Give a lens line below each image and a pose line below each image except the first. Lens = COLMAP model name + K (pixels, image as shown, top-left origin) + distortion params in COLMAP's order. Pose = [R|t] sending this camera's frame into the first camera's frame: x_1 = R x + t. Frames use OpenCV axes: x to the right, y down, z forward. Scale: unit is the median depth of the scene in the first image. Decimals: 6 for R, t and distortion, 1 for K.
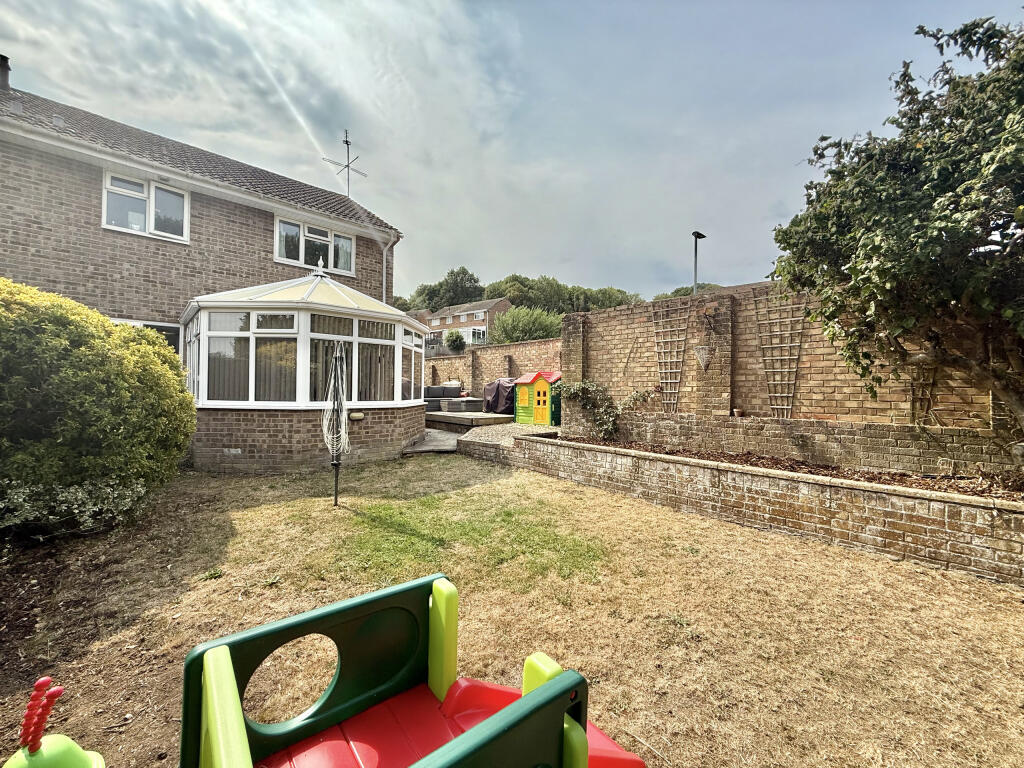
lens RADIAL K [[404.3, 0, 512.0], [0, 404.3, 384.0], [0, 0, 1]] dist [-0.001422, 0.000316]
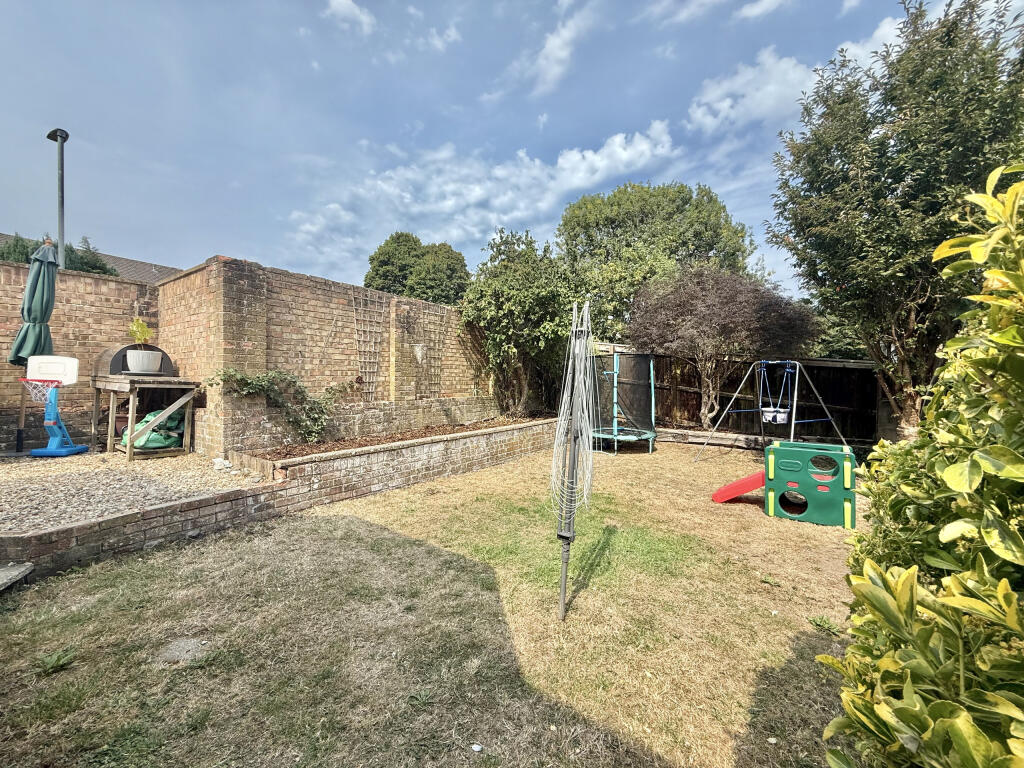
lens RADIAL K [[404.3, 0, 512.0], [0, 404.3, 384.0], [0, 0, 1]] dist [-0.001422, 0.000316]
pose [[-0.204671, -0.027598, 0.978442, -0.736600], [-0.023513, 0.999453, 0.023273, -0.006706], [-0.978548, -0.018242, -0.205208, 0.940180]]
